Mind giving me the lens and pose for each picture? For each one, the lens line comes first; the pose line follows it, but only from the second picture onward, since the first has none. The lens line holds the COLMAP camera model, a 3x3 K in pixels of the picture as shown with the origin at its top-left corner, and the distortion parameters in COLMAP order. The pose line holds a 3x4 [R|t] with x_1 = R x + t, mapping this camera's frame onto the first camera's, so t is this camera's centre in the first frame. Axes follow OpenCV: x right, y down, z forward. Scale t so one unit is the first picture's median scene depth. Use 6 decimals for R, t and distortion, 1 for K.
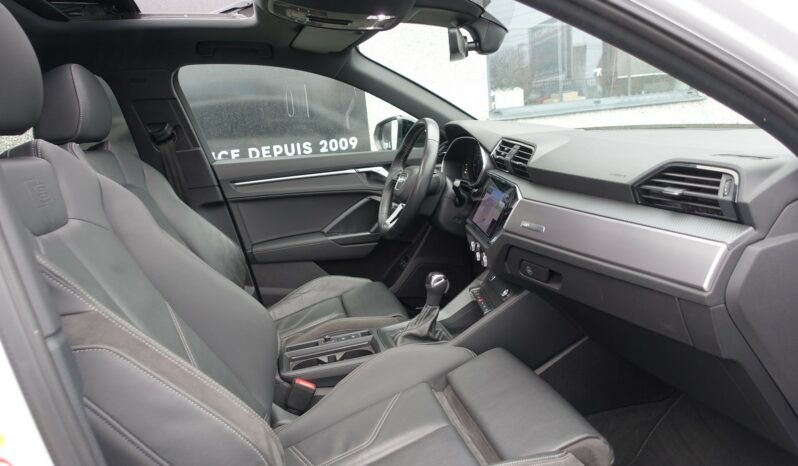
lens RADIAL K [[553.4, 0, 397.8], [0, 553.4, 236.8], [0, 0, 1]] dist [0.013445, -0.003865]
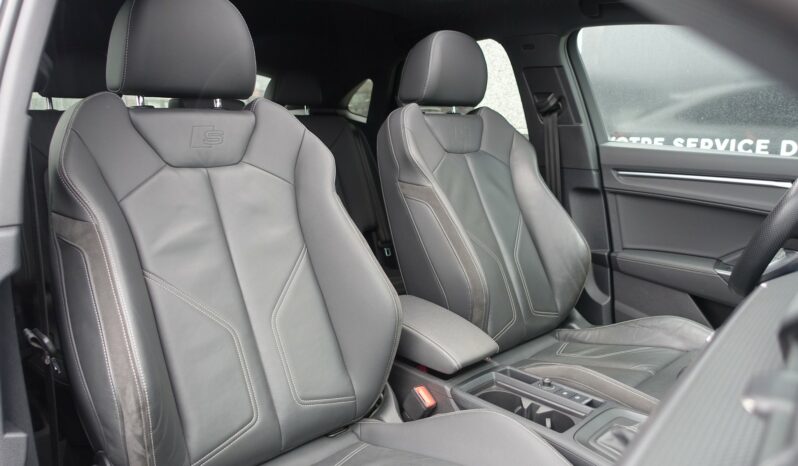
lens RADIAL K [[553.4, 0, 398.6], [0, 553.4, 226.7], [0, 0, 1]] dist [0.013445, -0.003865]
pose [[0.511174, 0.262671, -0.818355, 0.249041], [-0.243859, 0.957350, 0.154962, -0.066985], [0.824157, 0.120350, 0.553427, 0.279800]]
